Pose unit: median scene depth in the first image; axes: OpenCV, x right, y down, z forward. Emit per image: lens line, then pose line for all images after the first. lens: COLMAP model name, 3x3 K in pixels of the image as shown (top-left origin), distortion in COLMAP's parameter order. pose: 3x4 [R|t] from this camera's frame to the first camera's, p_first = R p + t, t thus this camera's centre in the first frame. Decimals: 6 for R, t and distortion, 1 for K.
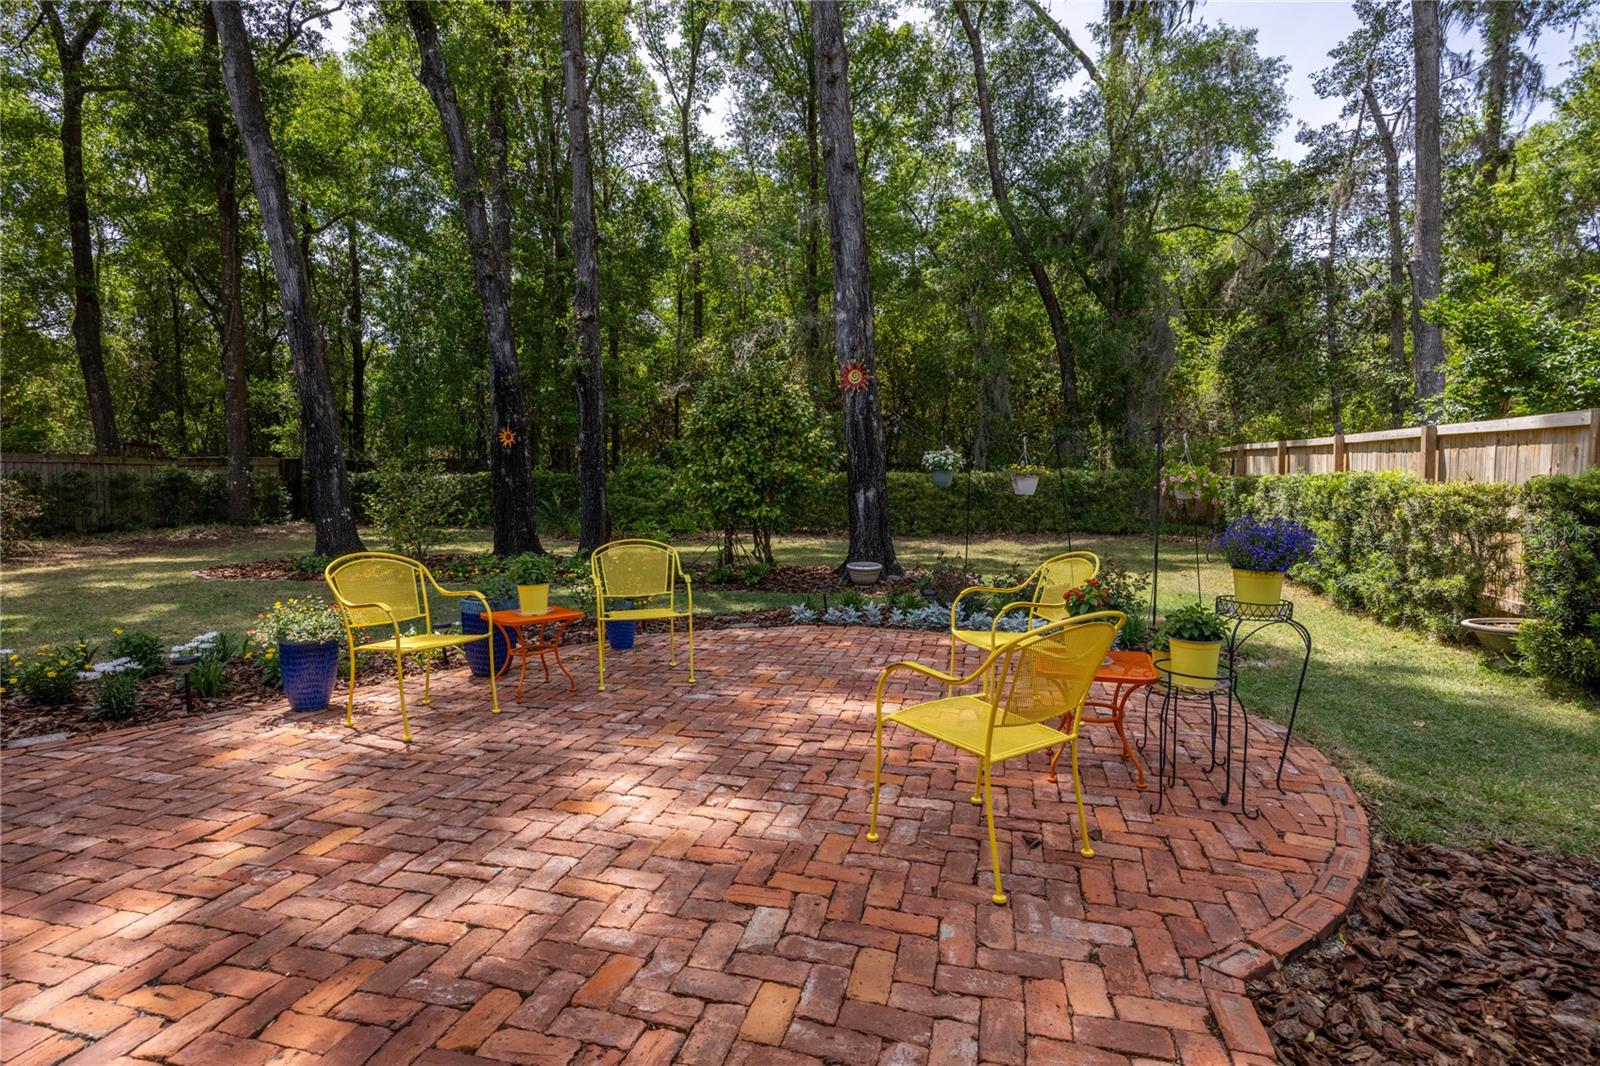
lens RADIAL K [[790.8, 0, 807.9], [0, 790.8, 528.5], [0, 0, 1]] dist [0.004257, 0.000740]
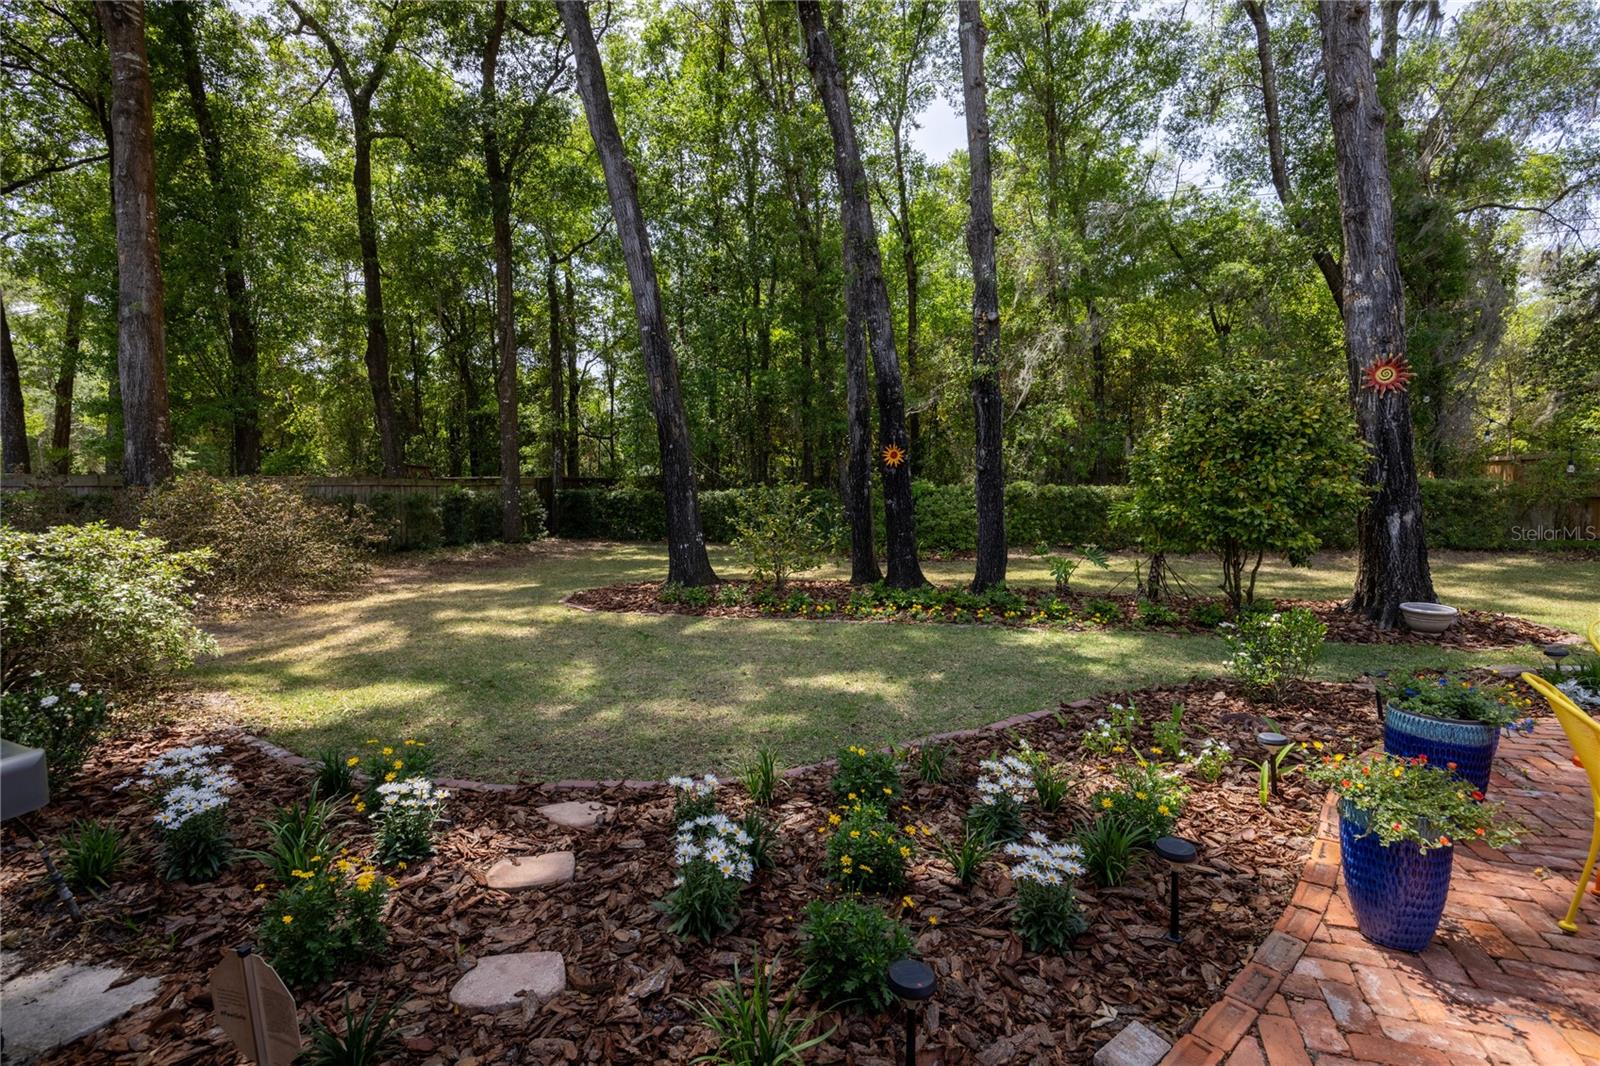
lens RADIAL K [[714.3, 0, 789.4], [0, 714.3, 526.6], [0, 0, 1]] dist [0.003498, 0.001697]
pose [[0.994478, -0.005913, -0.104777, -0.259599], [0.005199, 0.999961, -0.007089, -0.017676], [0.104815, 0.006505, 0.994470, 0.107520]]
